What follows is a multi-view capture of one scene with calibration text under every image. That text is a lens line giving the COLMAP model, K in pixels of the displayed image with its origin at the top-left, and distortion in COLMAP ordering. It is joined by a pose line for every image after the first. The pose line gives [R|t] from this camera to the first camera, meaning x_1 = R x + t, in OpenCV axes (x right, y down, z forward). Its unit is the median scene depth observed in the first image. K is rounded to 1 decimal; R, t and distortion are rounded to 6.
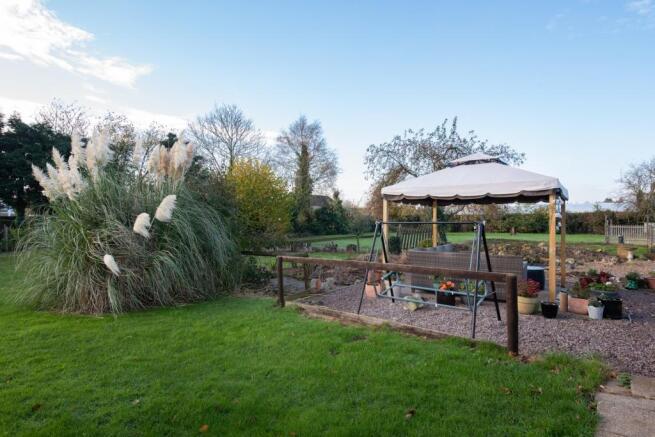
lens RADIAL K [[353.3, 0, 327.3], [0, 353.3, 220.8], [0, 0, 1]] dist [0.000240, 0.001521]
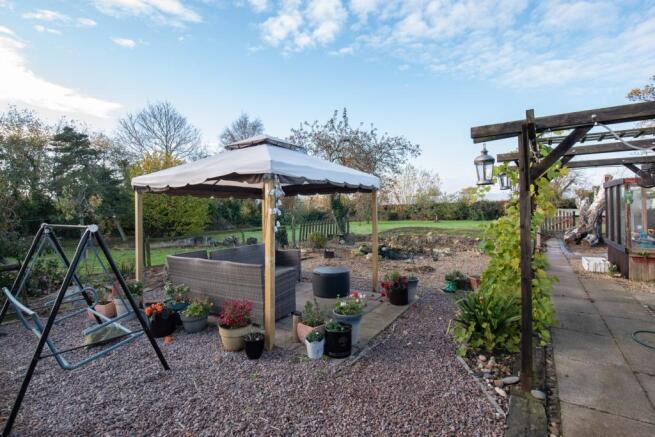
lens RADIAL K [[307.3, 0, 327.7], [0, 307.3, 213.5], [0, 0, 1]] dist [-0.001351, -0.000430]
pose [[0.998022, -0.018150, 0.060186, 0.235250], [0.017567, 0.999794, 0.010192, -0.005182], [-0.060358, -0.009114, 0.998135, 0.121154]]
